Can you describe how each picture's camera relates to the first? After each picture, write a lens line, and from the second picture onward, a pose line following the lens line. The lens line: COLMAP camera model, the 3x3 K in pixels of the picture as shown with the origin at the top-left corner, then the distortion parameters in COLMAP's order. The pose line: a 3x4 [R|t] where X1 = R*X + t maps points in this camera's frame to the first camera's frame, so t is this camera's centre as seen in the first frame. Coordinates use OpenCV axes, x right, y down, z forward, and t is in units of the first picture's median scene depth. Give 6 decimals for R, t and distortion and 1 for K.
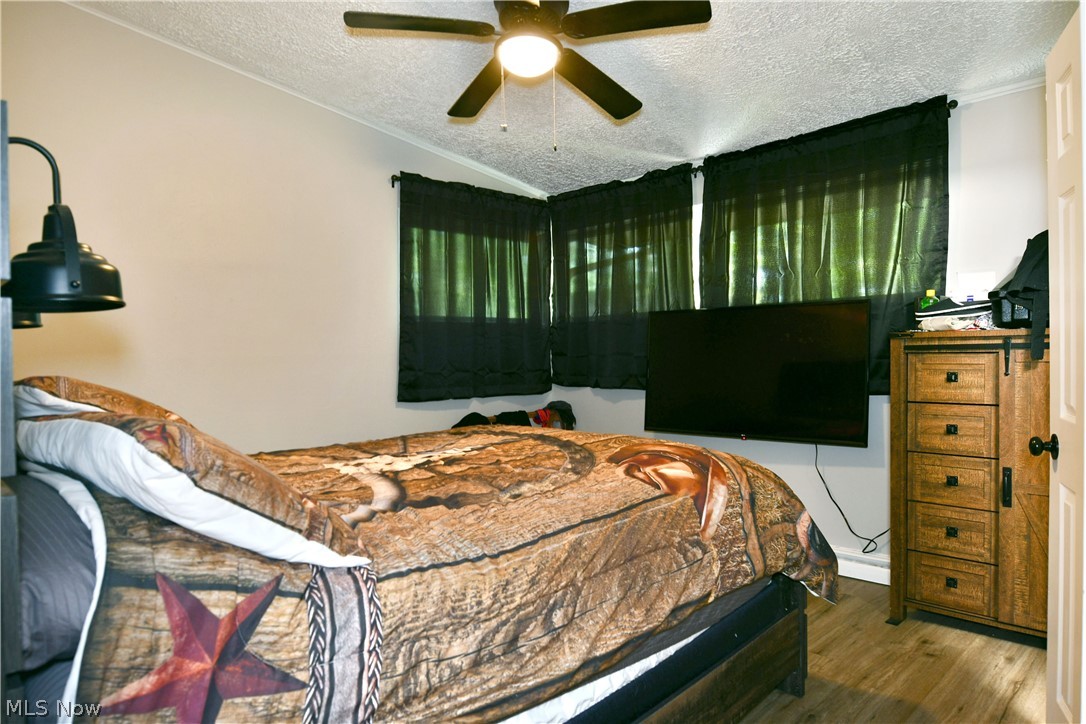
lens RADIAL K [[657.7, 0, 543.5], [0, 657.7, 362.6], [0, 0, 1]] dist [-0.010987, -0.006493]
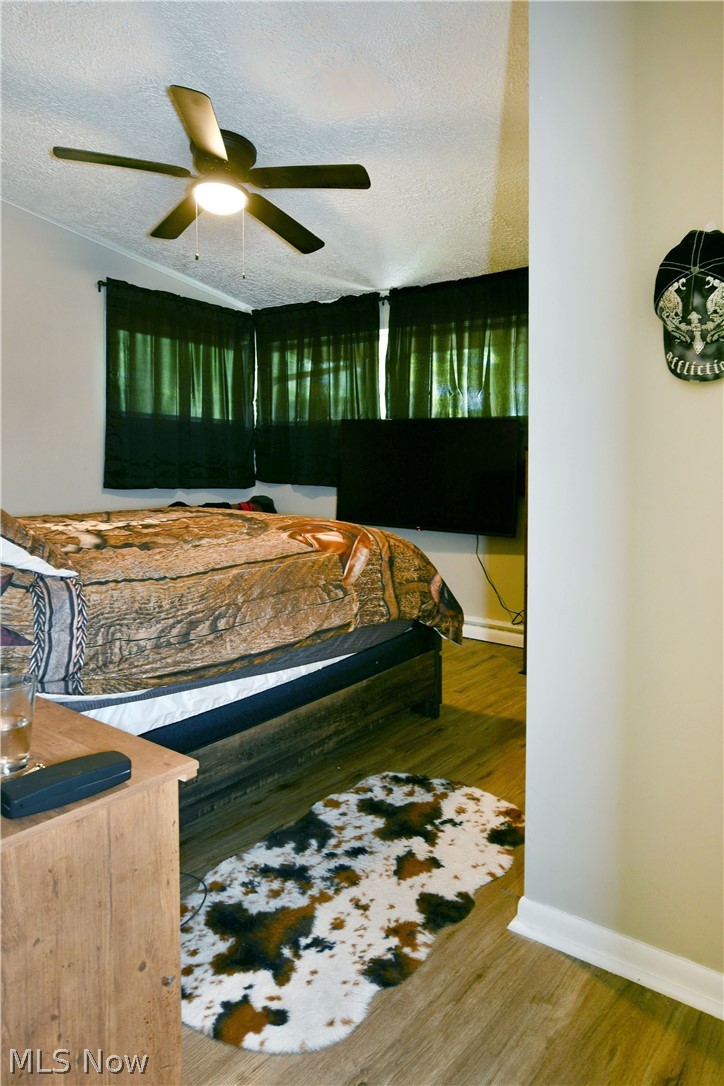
lens RADIAL K [[657.7, 0, 434.3], [0, 657.7, 521.2], [0, 0, 1]] dist [-0.010987, -0.006493]
pose [[0.970341, 0.016529, 0.241176, 0.071977], [-0.033273, 0.997296, 0.065519, 0.033011], [-0.239441, -0.071600, 0.968267, -0.280842]]
